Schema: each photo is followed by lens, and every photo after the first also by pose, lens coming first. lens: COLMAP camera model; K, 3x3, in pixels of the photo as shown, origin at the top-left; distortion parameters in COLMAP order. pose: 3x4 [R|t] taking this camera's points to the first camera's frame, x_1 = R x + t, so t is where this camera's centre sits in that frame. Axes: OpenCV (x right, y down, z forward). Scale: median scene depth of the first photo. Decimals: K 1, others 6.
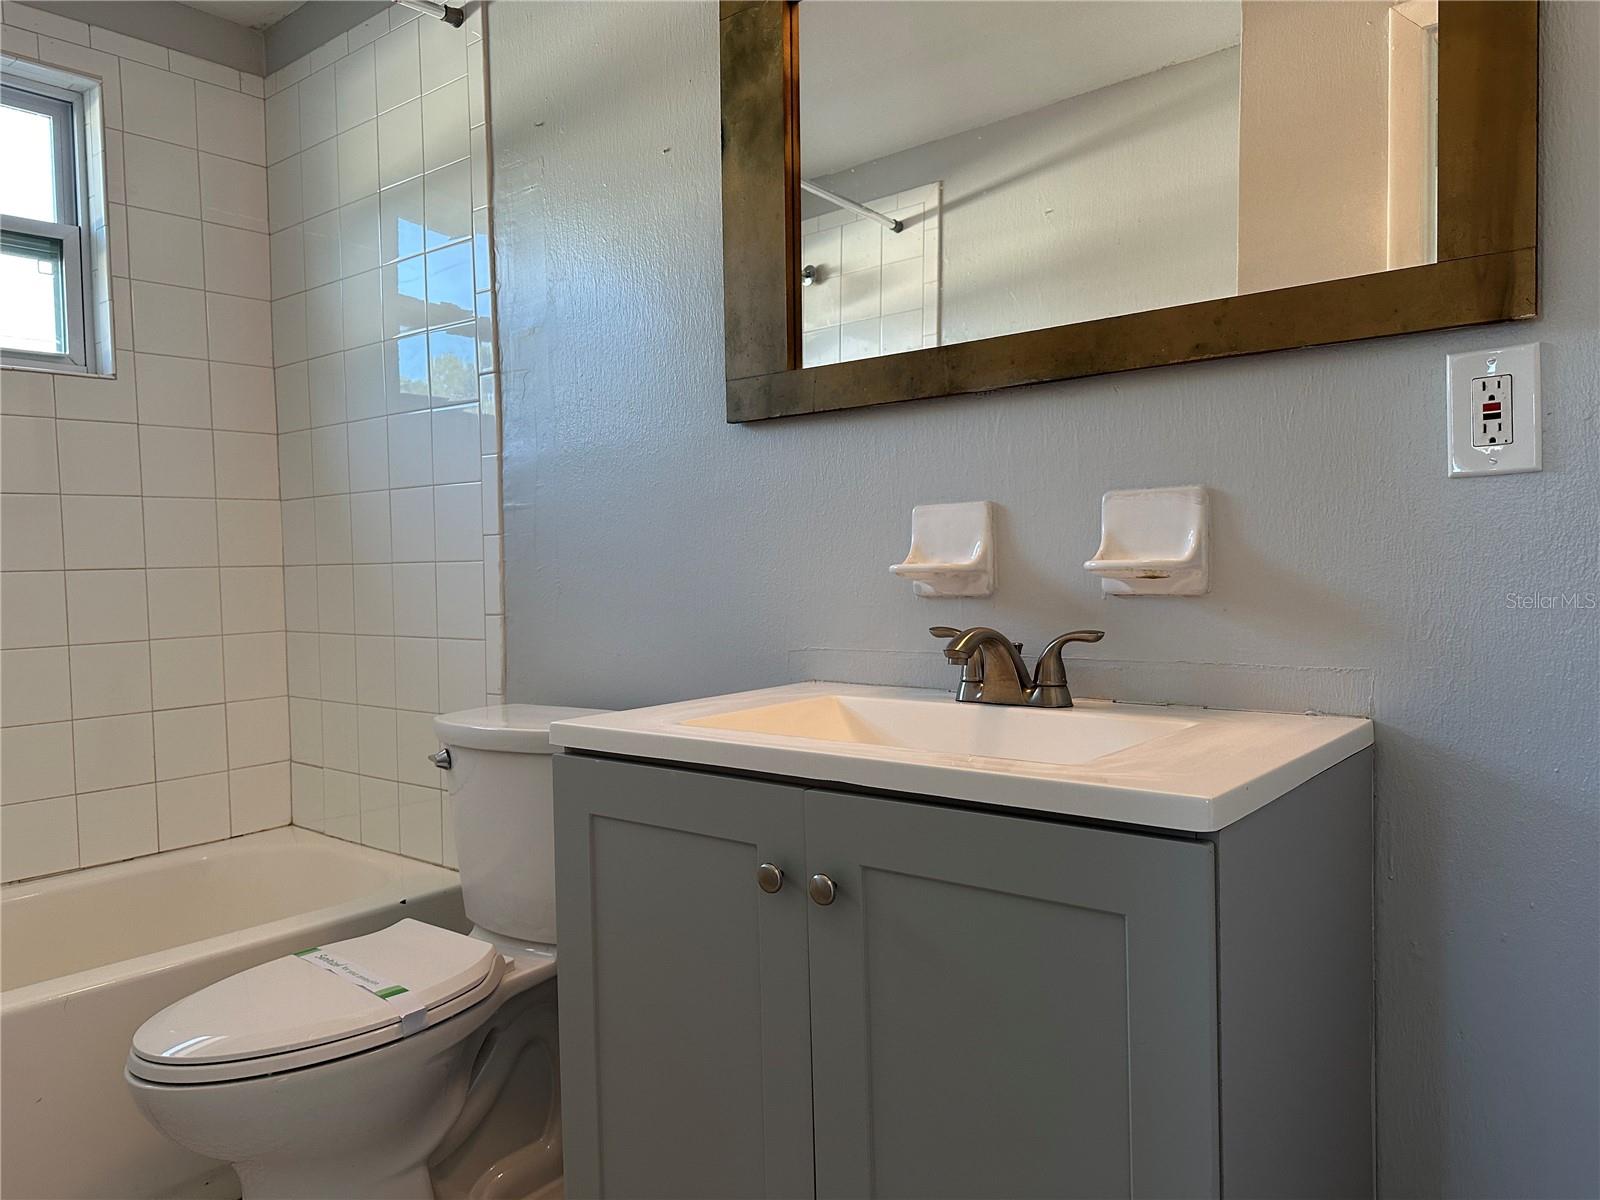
lens RADIAL K [[1144.8, 0, 795.4], [0, 1144.8, 603.8], [0, 0, 1]] dist [0.052939, -0.051219]
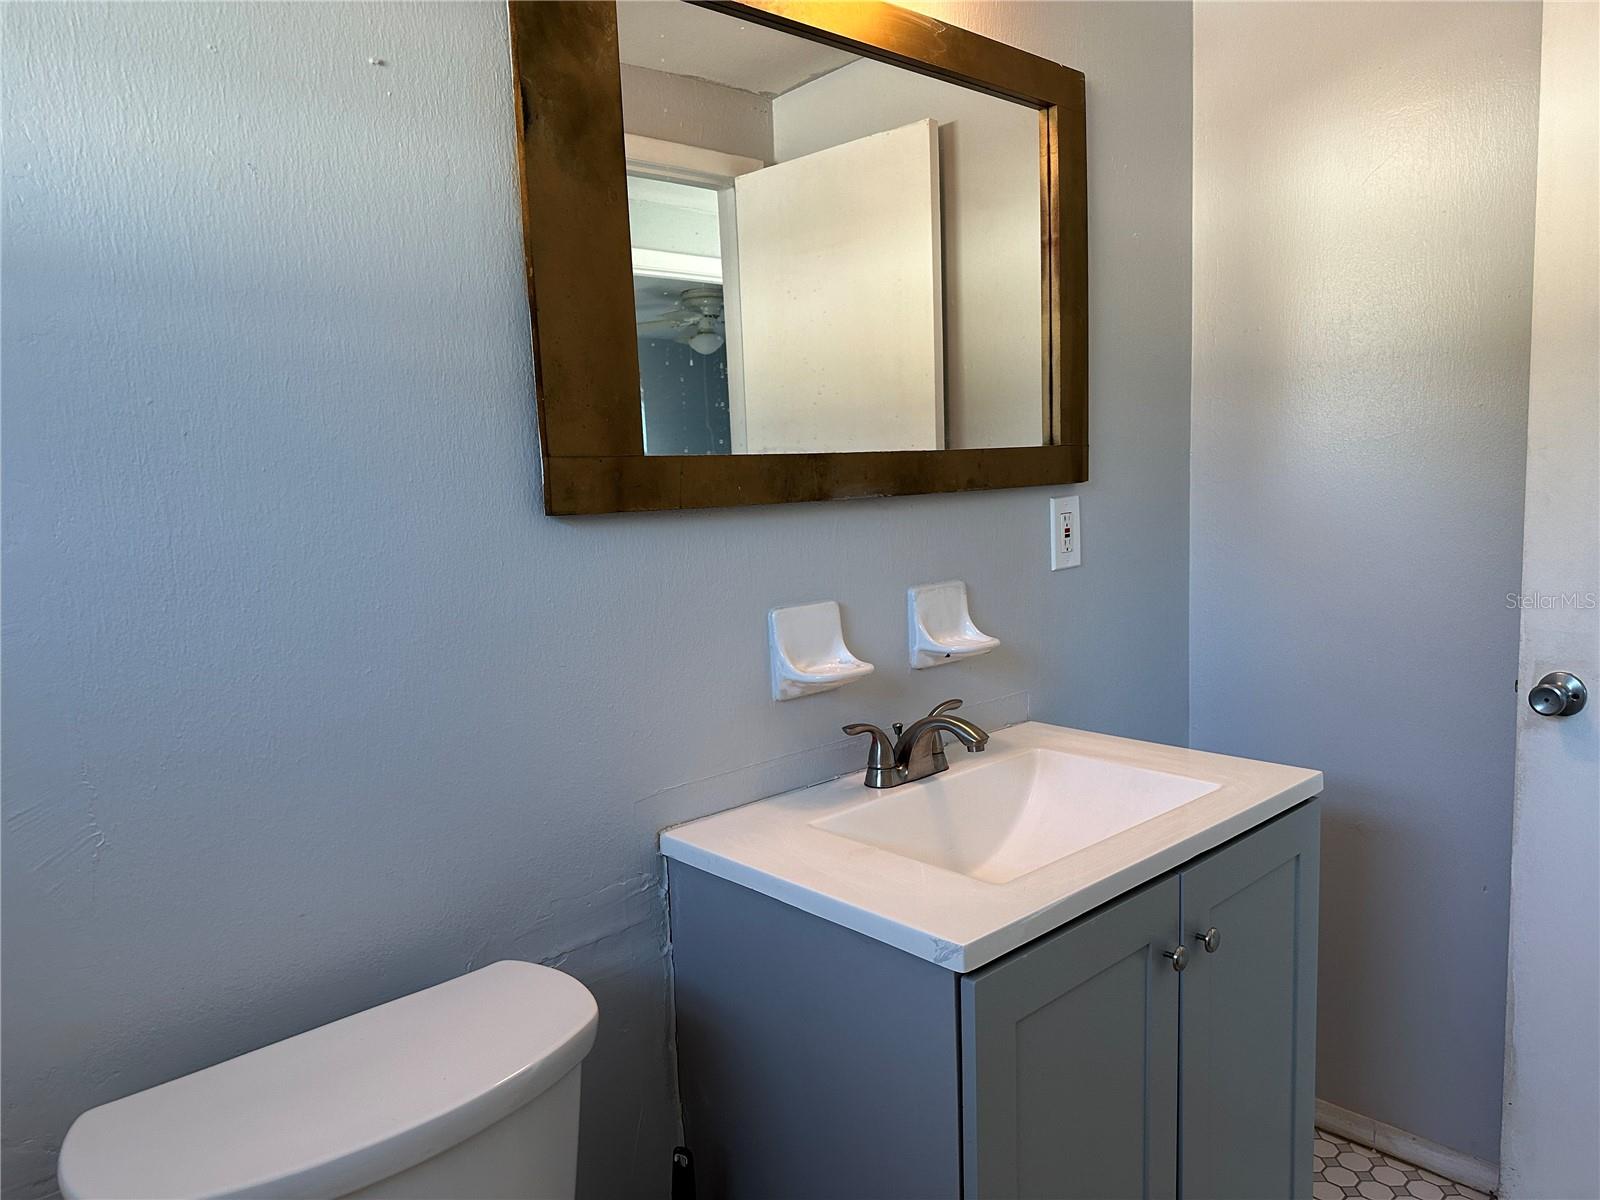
lens RADIAL K [[1144.8, 0, 796.5], [0, 1144.8, 594.6], [0, 0, 1]] dist [0.052939, -0.051219]
pose [[0.147045, -0.093179, 0.984731, -0.954312], [0.064726, 0.994326, 0.084422, -0.203528], [-0.987010, 0.051324, 0.152242, 0.947761]]
